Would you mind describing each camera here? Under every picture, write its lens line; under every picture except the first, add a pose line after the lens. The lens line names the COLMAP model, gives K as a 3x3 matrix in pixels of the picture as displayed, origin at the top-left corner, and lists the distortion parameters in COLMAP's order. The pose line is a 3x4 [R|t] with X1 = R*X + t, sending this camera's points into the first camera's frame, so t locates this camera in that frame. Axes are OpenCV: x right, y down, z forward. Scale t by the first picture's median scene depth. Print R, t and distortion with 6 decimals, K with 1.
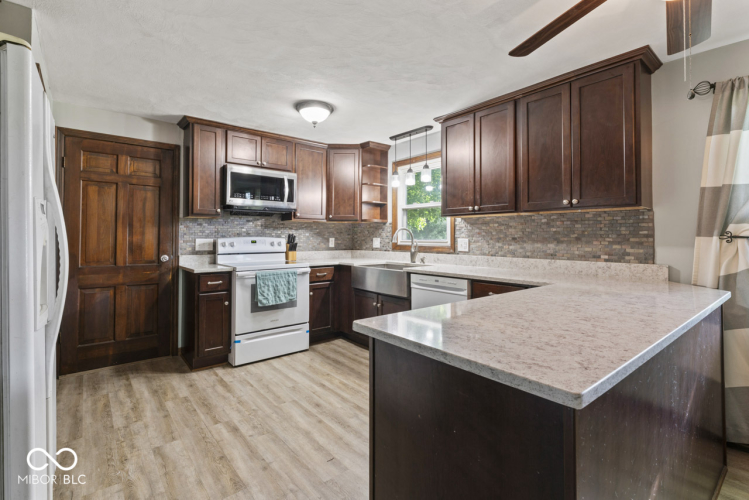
lens RADIAL K [[338.2, 0, 374.0], [0, 338.2, 233.8], [0, 0, 1]] dist [-0.002088, -0.000351]
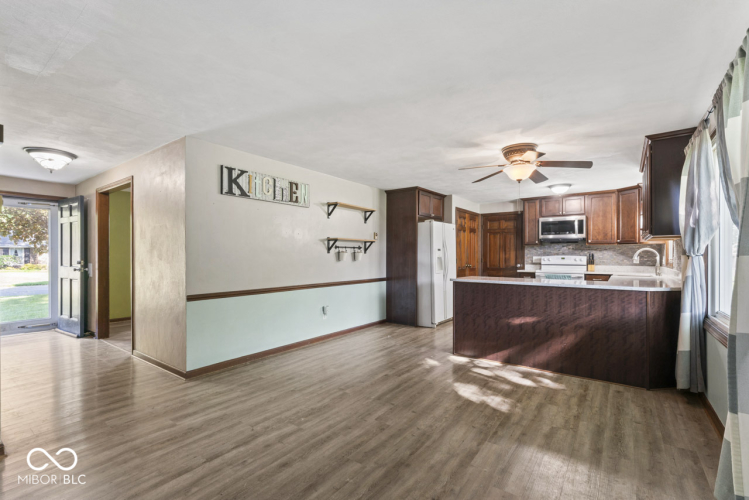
lens RADIAL K [[338.2, 0, 369.0], [0, 338.2, 256.1], [0, 0, 1]] dist [-0.002088, -0.000351]
pose [[0.239468, -0.000132, -0.970904, 1.160997], [0.010923, 0.999937, 0.002558, -0.003246], [0.970843, -0.011218, 0.239454, -0.398215]]
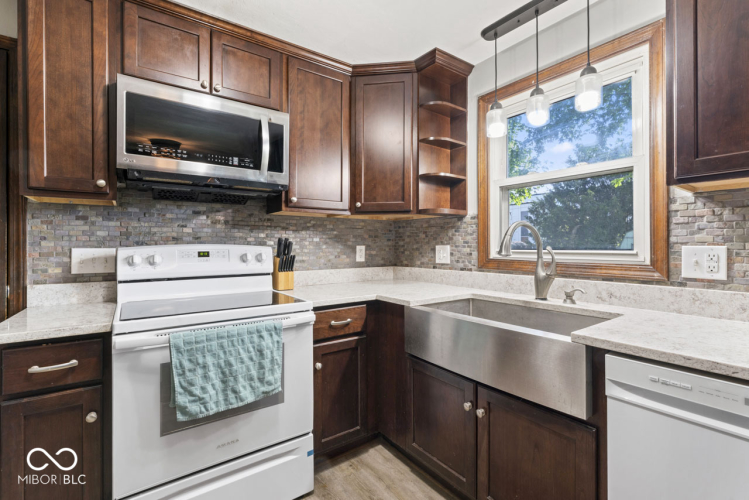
lens RADIAL K [[338.2, 0, 378.4], [0, 338.2, 245.5], [0, 0, 1]] dist [-0.002088, -0.000351]
pose [[0.997927, -0.004590, -0.064192, -0.075909], [0.005371, 0.999914, 0.011997, 0.006721], [0.064132, -0.012317, 0.997865, 0.567631]]
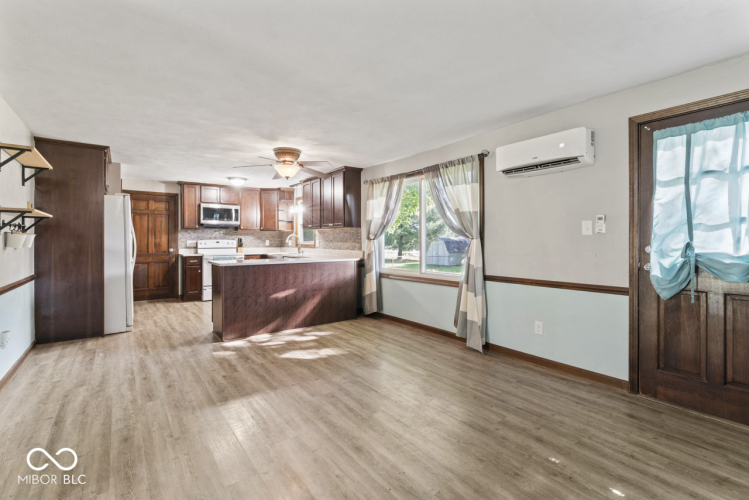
lens RADIAL K [[338.2, 0, 375.4], [0, 338.2, 243.5], [0, 0, 1]] dist [-0.002088, -0.000351]
pose [[0.999070, 0.000169, -0.043121, 0.660263], [0.000768, 0.999764, 0.021722, -0.009988], [0.043114, -0.021735, 0.998834, -0.927887]]
